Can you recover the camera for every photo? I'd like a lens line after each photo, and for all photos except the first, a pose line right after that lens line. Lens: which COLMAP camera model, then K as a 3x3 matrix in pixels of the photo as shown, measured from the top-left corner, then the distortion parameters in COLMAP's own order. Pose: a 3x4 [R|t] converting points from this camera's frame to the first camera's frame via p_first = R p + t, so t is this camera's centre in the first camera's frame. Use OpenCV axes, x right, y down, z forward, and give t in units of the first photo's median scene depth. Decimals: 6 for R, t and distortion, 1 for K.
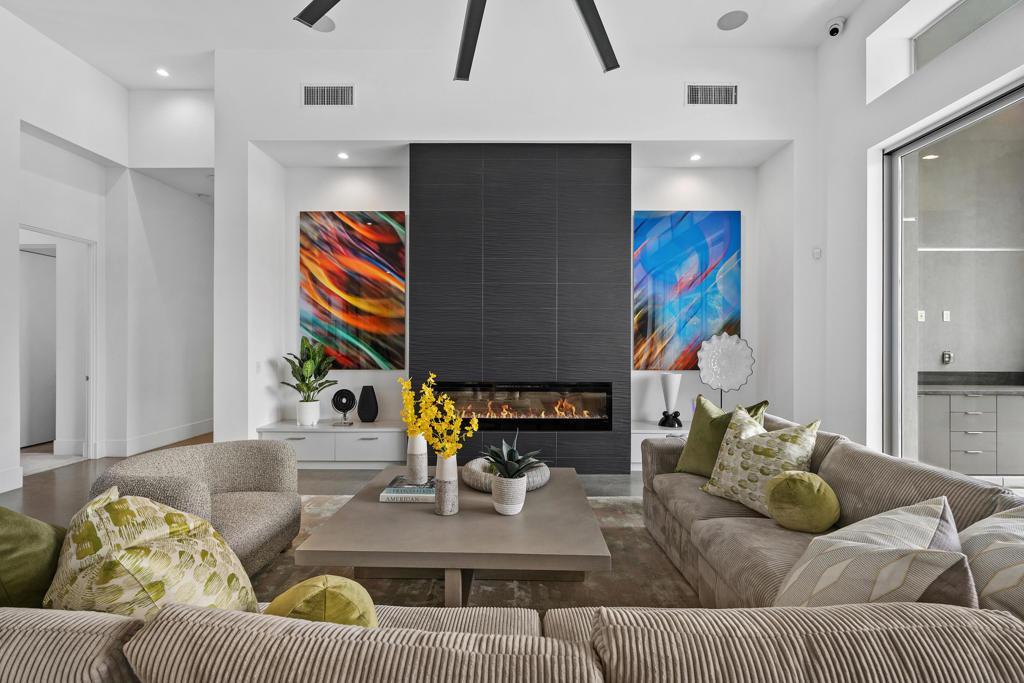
lens RADIAL K [[465.1, 0, 510.0], [0, 465.1, 342.2], [0, 0, 1]] dist [0.012501, 0.000035]
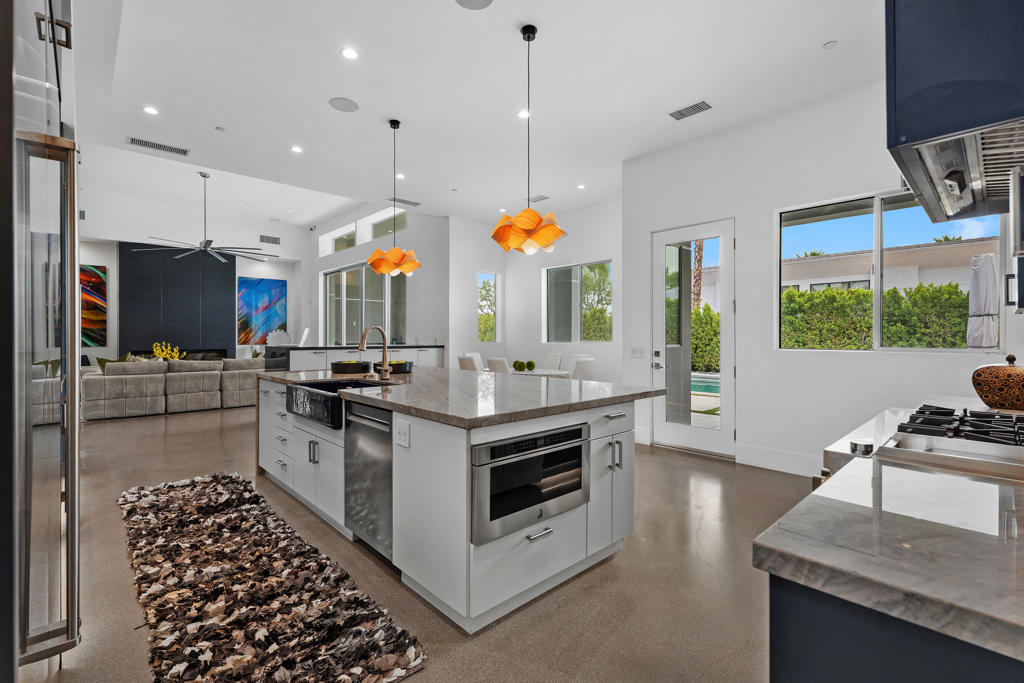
lens RADIAL K [[465.1, 0, 508.8], [0, 465.1, 336.0], [0, 0, 1]] dist [0.012501, 0.000035]
pose [[0.727355, -0.003211, 0.686254, -0.349698], [-0.003462, 0.999959, 0.008348, -0.008503], [-0.686253, -0.008447, 0.727314, -1.621705]]
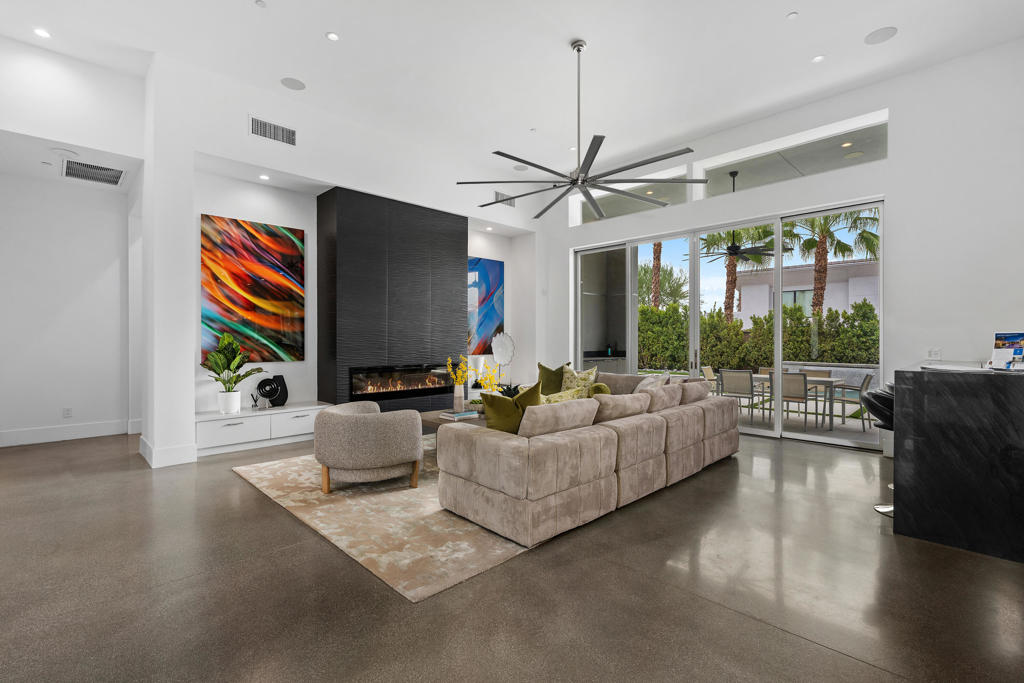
lens RADIAL K [[465.1, 0, 513.8], [0, 465.1, 341.4], [0, 0, 1]] dist [0.012501, 0.000035]
pose [[0.702928, -0.008241, 0.711214, -0.708306], [-0.004242, 0.999867, 0.015778, -0.012512], [-0.711249, -0.014108, 0.702799, -0.245875]]
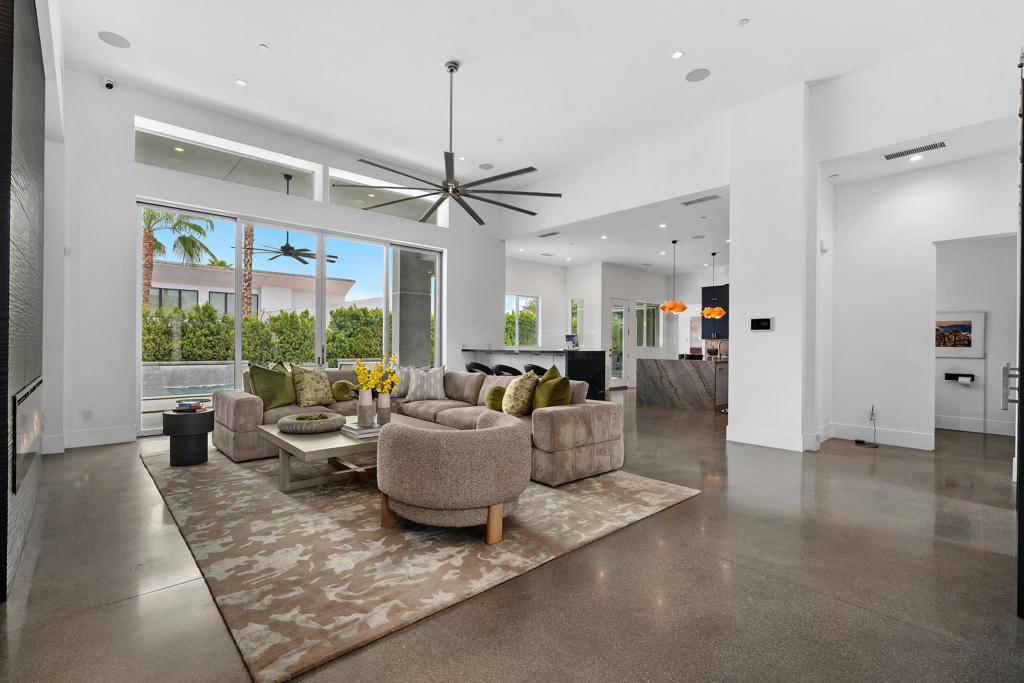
lens RADIAL K [[465.1, 0, 505.5], [0, 465.1, 342.9], [0, 0, 1]] dist [0.012501, 0.000035]
pose [[-0.680884, -0.007695, 0.732351, -0.821573], [-0.014584, 0.999889, -0.003052, 0.034042], [-0.732246, -0.012759, -0.680921, 1.402052]]
